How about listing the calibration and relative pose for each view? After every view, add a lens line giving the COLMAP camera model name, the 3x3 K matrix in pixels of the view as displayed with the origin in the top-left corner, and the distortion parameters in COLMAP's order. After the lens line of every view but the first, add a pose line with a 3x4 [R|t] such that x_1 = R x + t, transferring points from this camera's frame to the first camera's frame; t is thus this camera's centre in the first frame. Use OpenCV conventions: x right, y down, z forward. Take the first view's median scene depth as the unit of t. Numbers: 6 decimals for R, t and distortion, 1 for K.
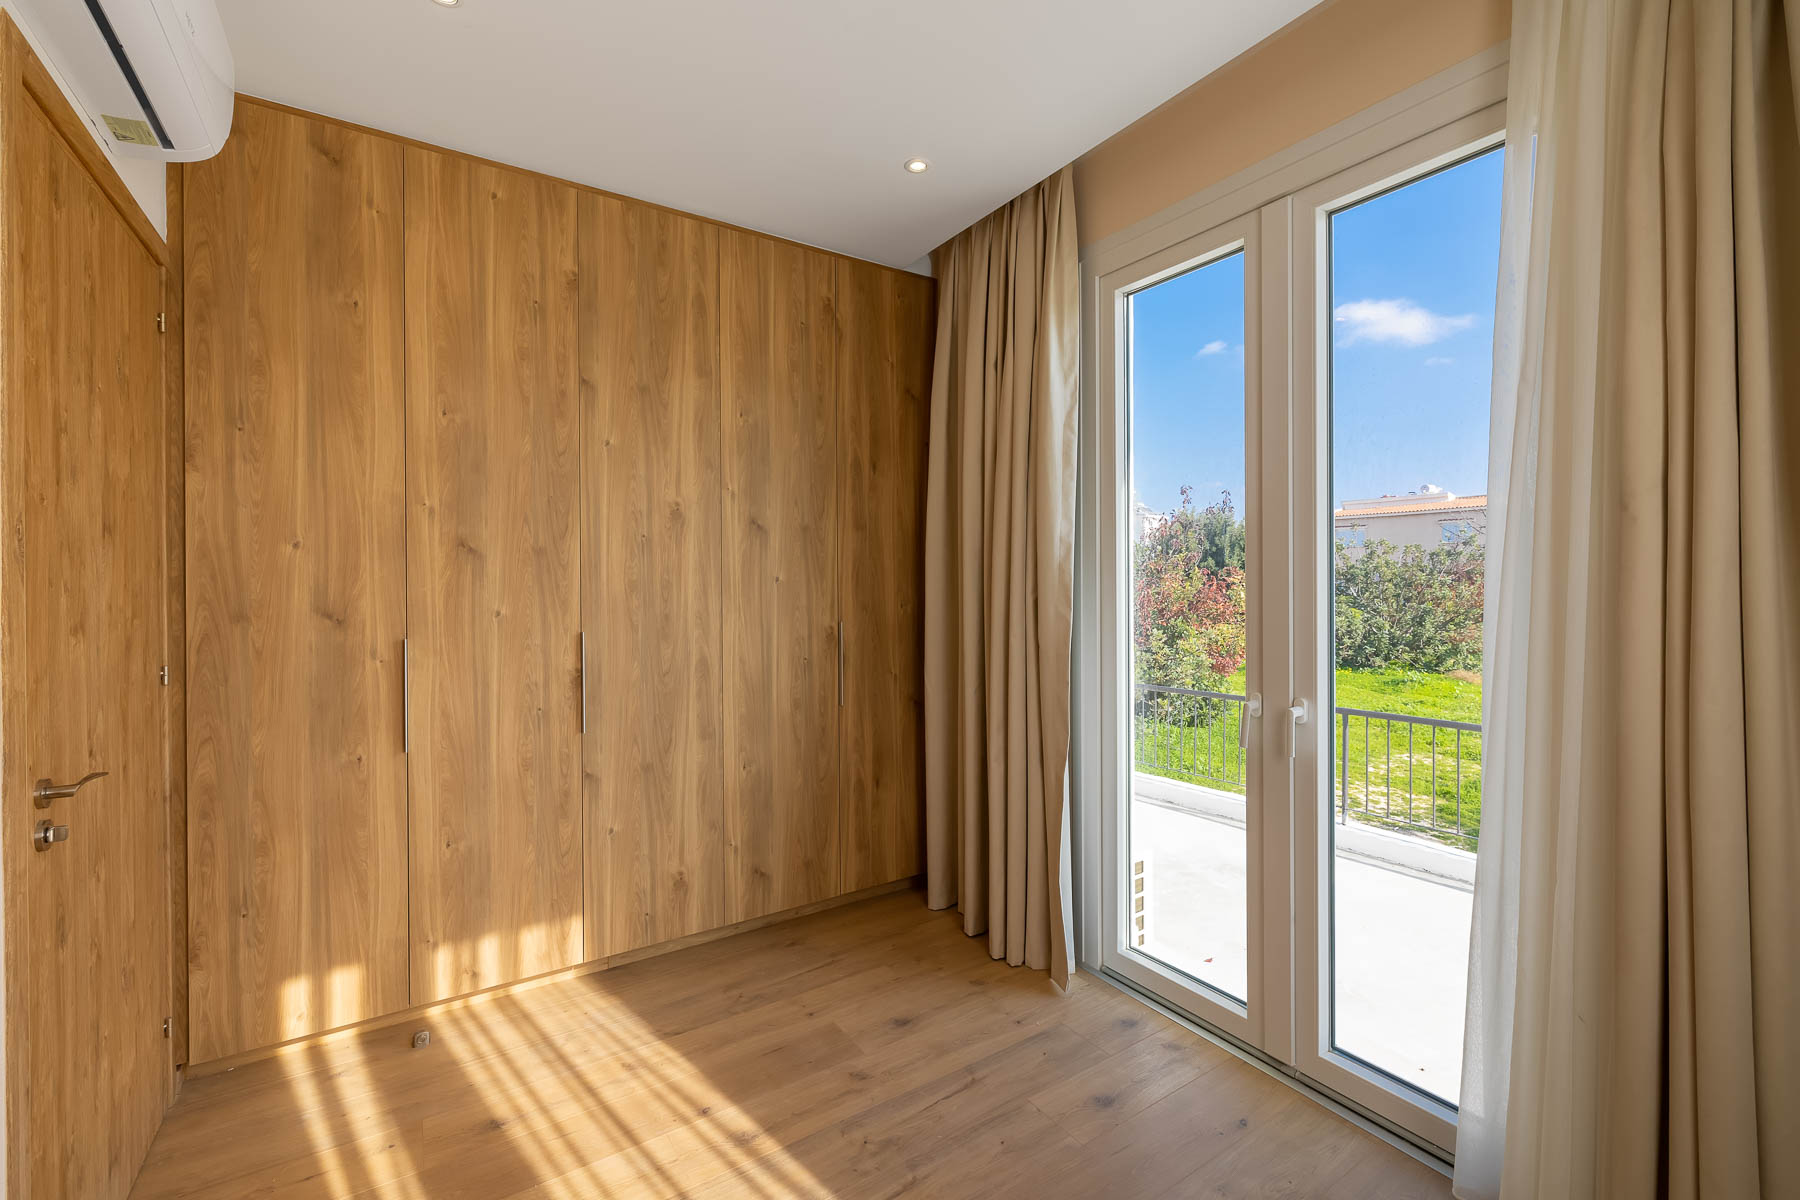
lens RADIAL K [[757.2, 0, 891.7], [0, 757.2, 585.1], [0, 0, 1]] dist [0.000983, -0.000226]
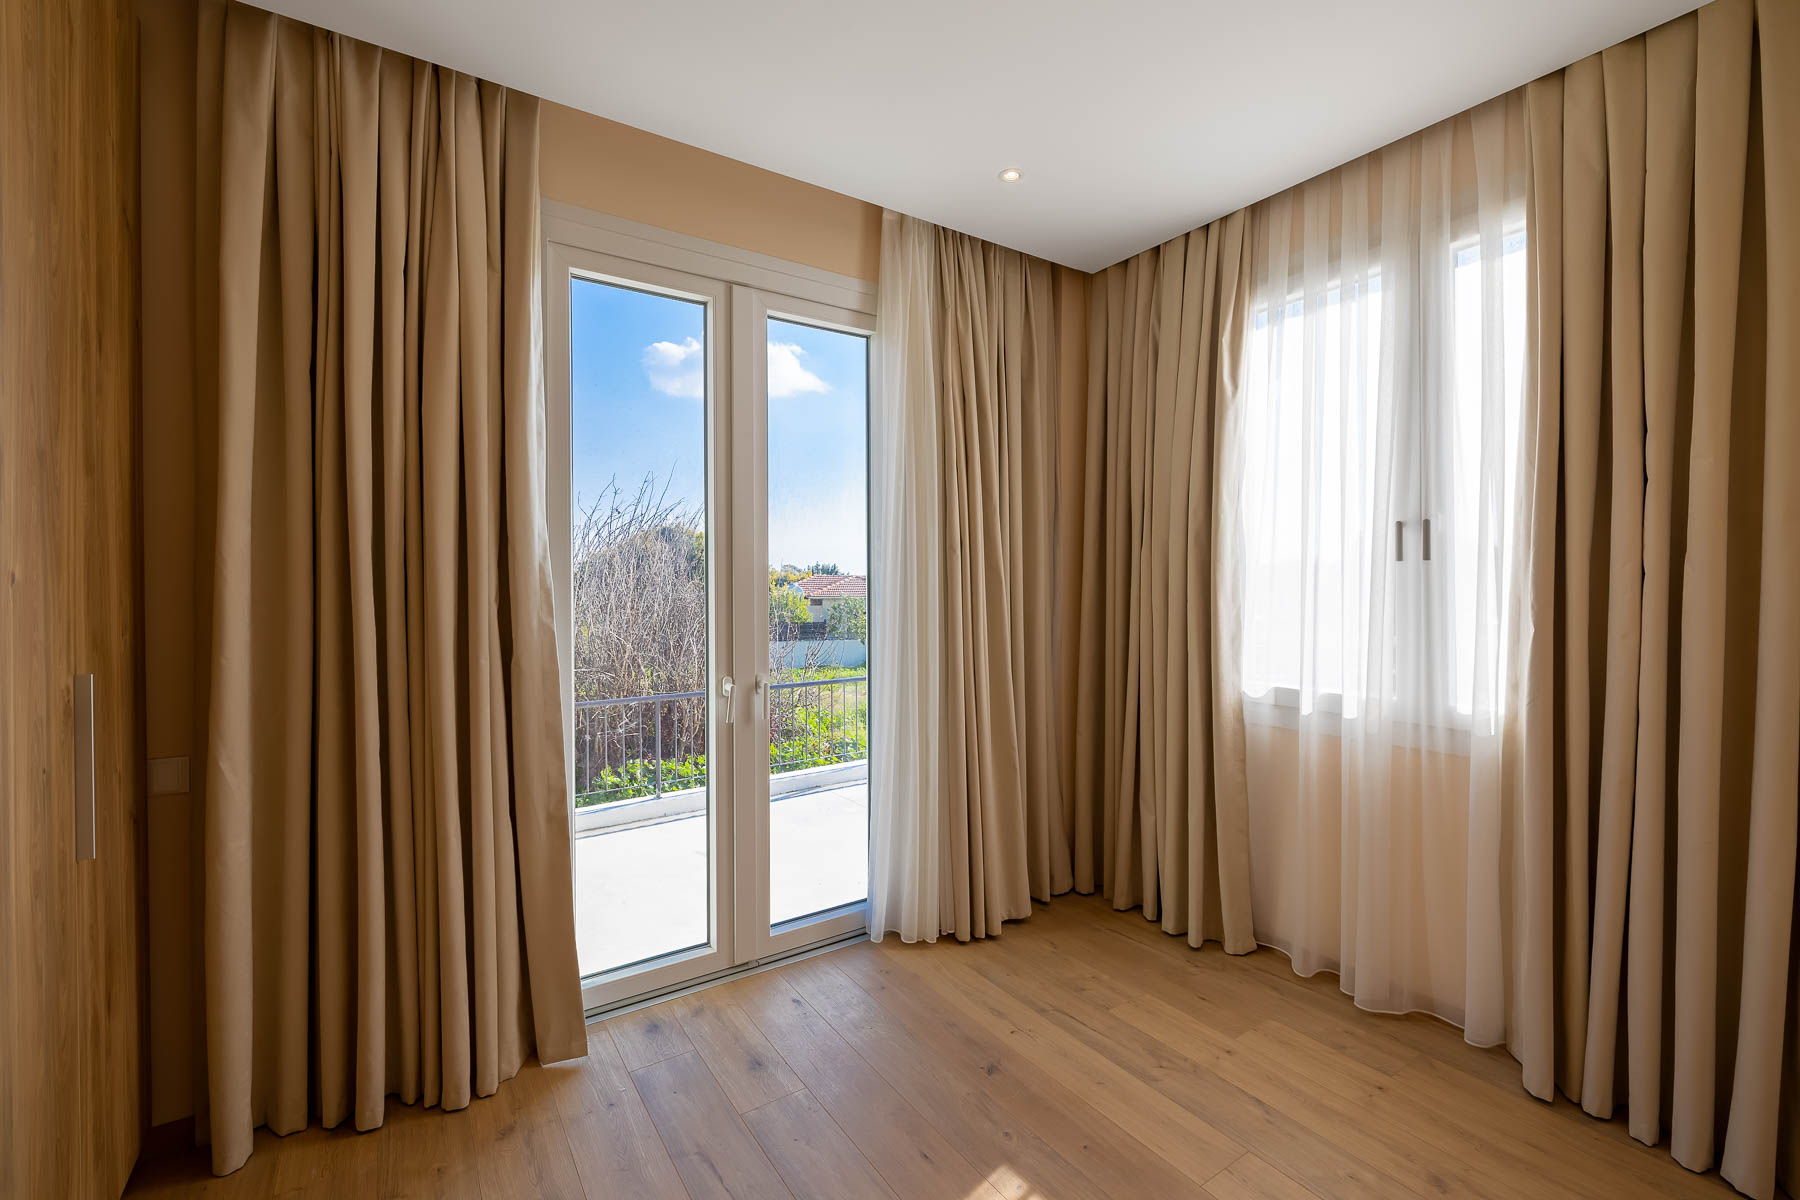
lens RADIAL K [[758.4, 0, 874.7], [0, 758.4, 589.0], [0, 0, 1]] dist [-0.000979, -0.000200]
pose [[-0.006364, -0.001603, 0.999978, -0.751365], [0.009233, 0.999956, 0.001662, 0.000234], [-0.999937, 0.009244, -0.006349, 0.775116]]
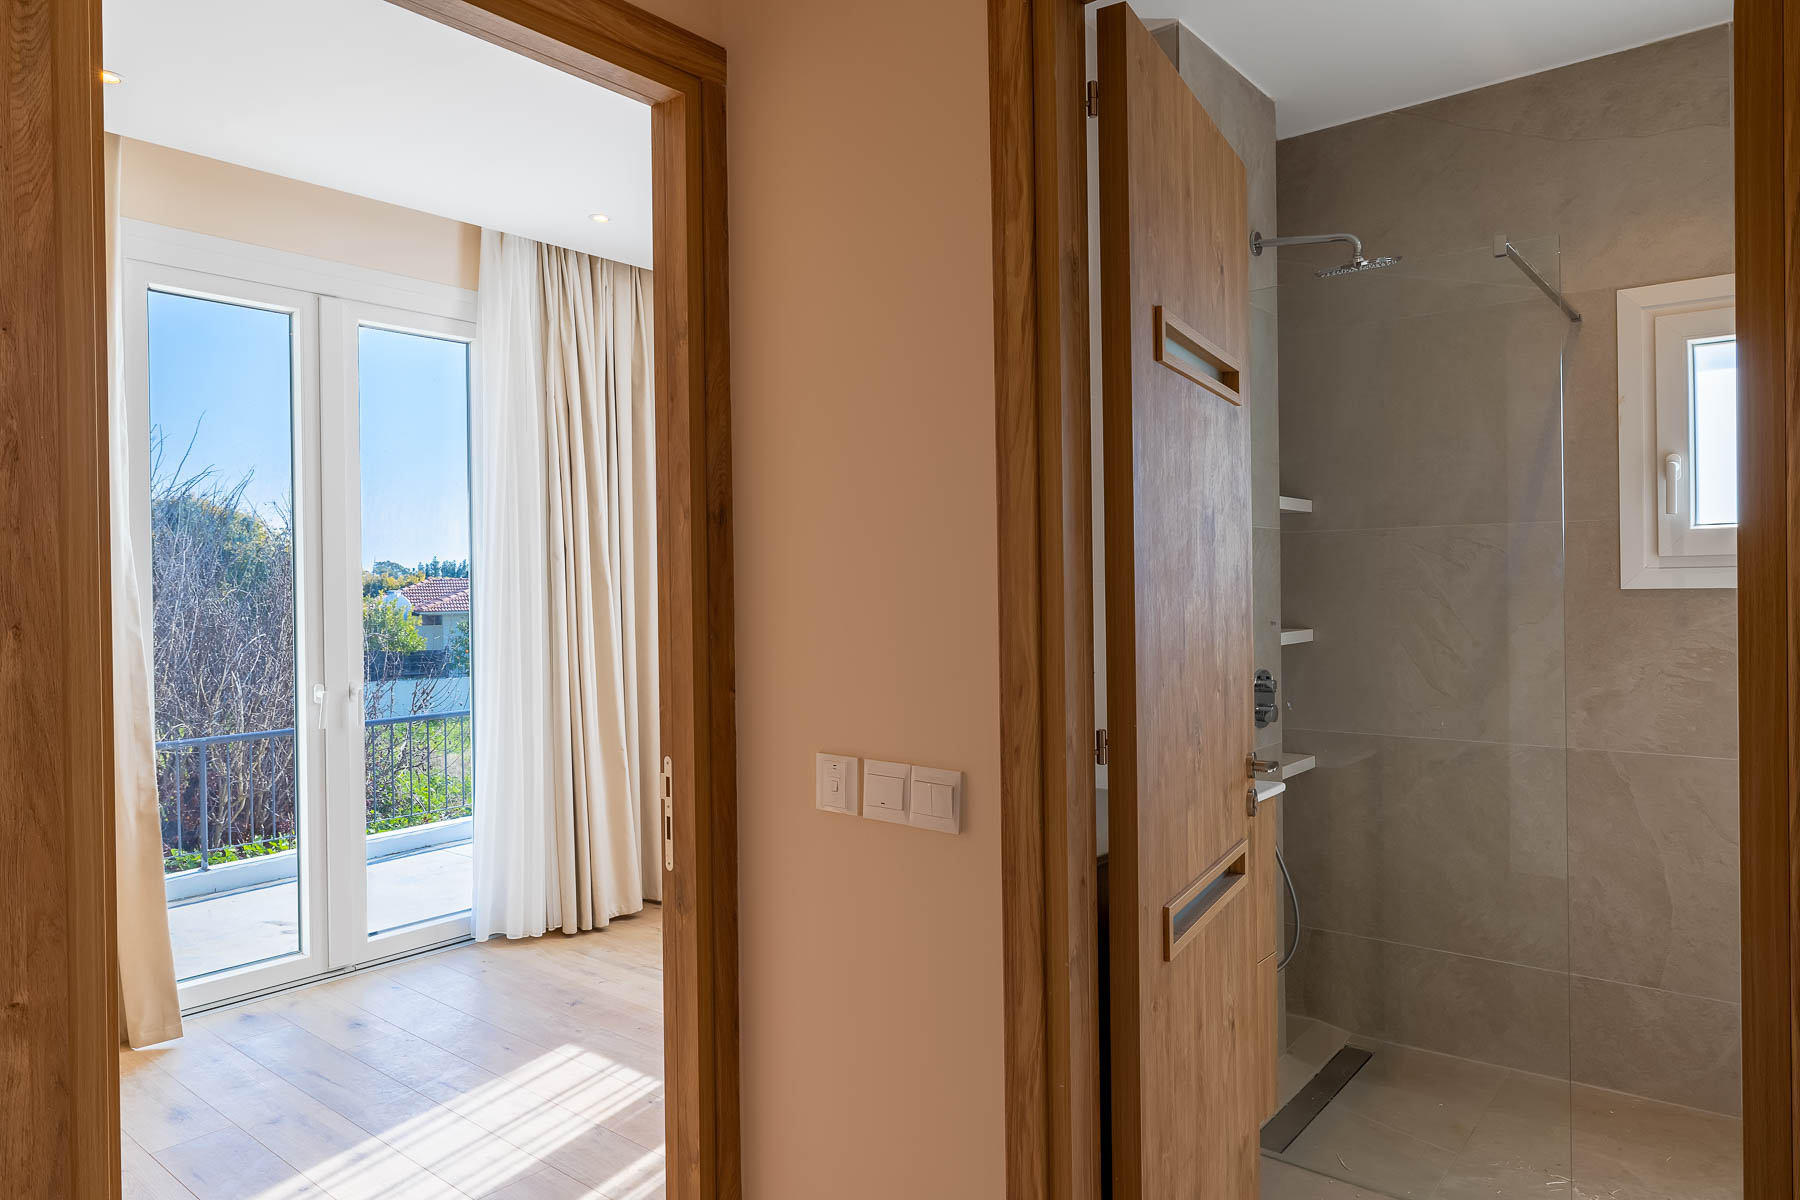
lens RADIAL K [[1141.8, 0, 896.0], [0, 1141.8, 592.0], [0, 0, 1]] dist [-0.002543, 0.000361]
pose [[-0.308407, 0.004653, 0.951243, -1.600528], [0.018600, 0.999826, 0.001140, 0.006093], [-0.951073, 0.018044, -0.308440, 0.680861]]
